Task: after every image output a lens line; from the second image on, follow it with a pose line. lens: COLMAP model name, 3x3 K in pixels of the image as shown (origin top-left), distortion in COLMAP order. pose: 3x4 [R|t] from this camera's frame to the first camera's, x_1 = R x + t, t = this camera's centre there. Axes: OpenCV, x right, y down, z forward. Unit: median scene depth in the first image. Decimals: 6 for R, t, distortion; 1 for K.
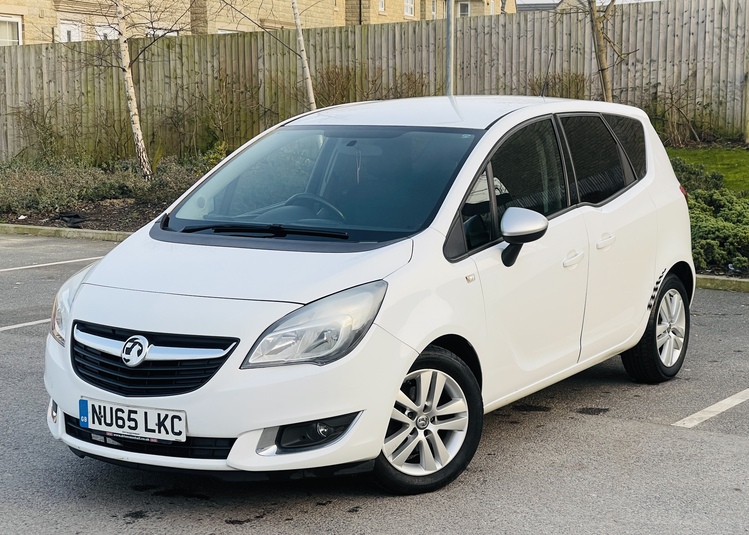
lens RADIAL K [[1446.5, 0, 391.7], [0, 1446.5, 277.2], [0, 0, 1]] dist [0.332129, -0.914453]
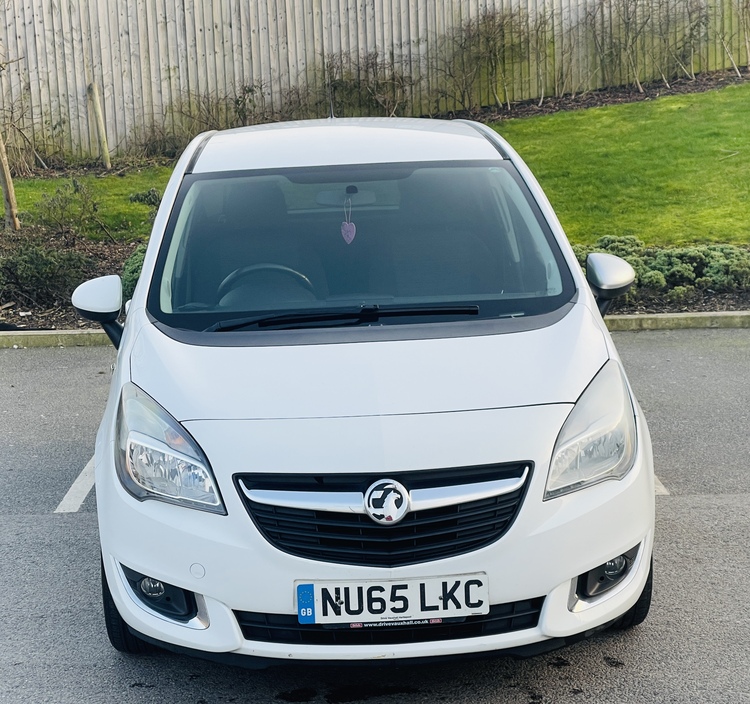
lens RADIAL K [[1727.9, 0, 343.6], [0, 1727.9, 351.8], [0, 0, 1]] dist [0.211763, 0.198099]
pose [[0.832959, -0.118921, 0.540404, -0.609921], [0.110736, 0.992701, 0.047769, -0.061011], [-0.542140, 0.020053, 0.840049, 0.294501]]
